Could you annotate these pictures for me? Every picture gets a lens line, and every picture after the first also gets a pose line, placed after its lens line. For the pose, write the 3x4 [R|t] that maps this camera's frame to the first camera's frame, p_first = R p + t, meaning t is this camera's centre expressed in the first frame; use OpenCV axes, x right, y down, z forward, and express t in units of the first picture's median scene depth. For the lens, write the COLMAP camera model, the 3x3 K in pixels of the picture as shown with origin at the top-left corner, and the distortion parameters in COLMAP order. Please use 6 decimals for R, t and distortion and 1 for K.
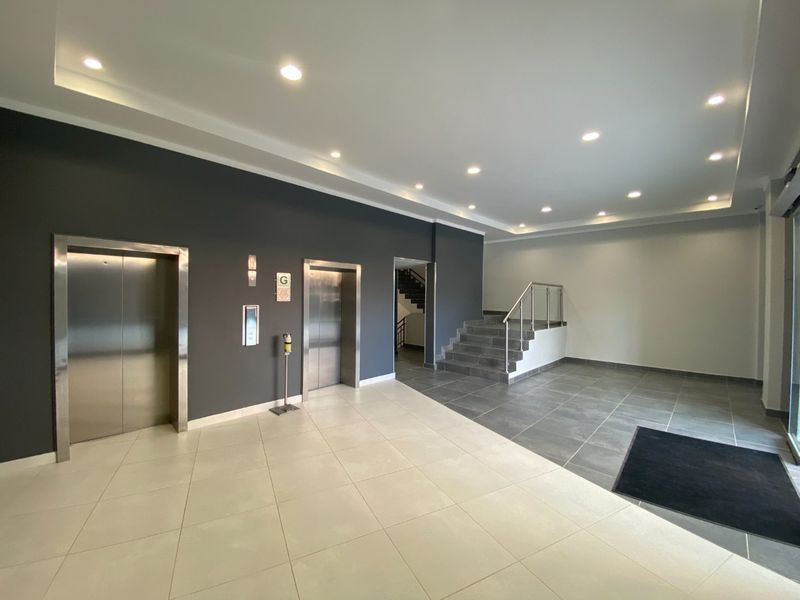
lens RADIAL K [[331.7, 0, 379.6], [0, 331.7, 301.5], [0, 0, 1]] dist [-0.000220, -0.000094]
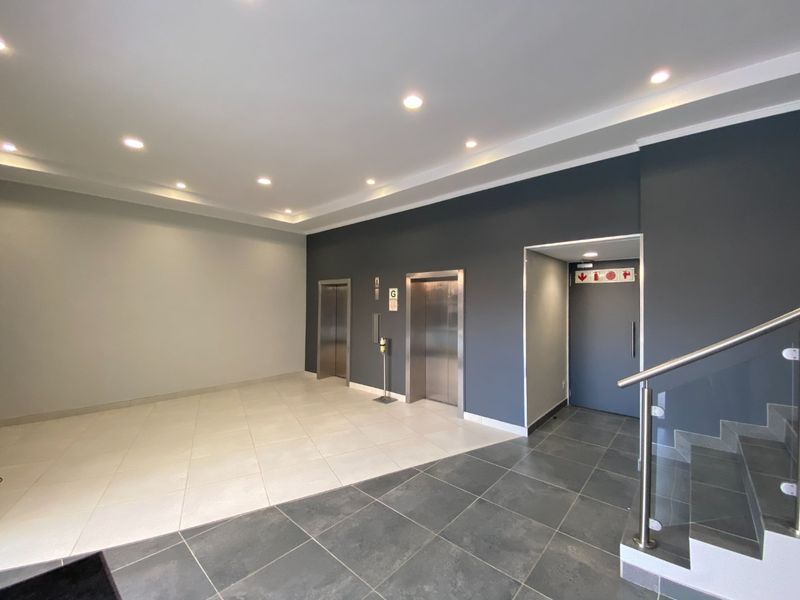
lens RADIAL K [[320.3, 0, 400.0], [0, 320.3, 300.0], [0, 0, 1]] dist [0.023527, -0.014039]
pose [[0.058803, -0.020221, -0.998065, 0.913630], [-0.017179, 0.999626, -0.021264, -0.018483], [0.998122, 0.018396, 0.058433, 0.993408]]
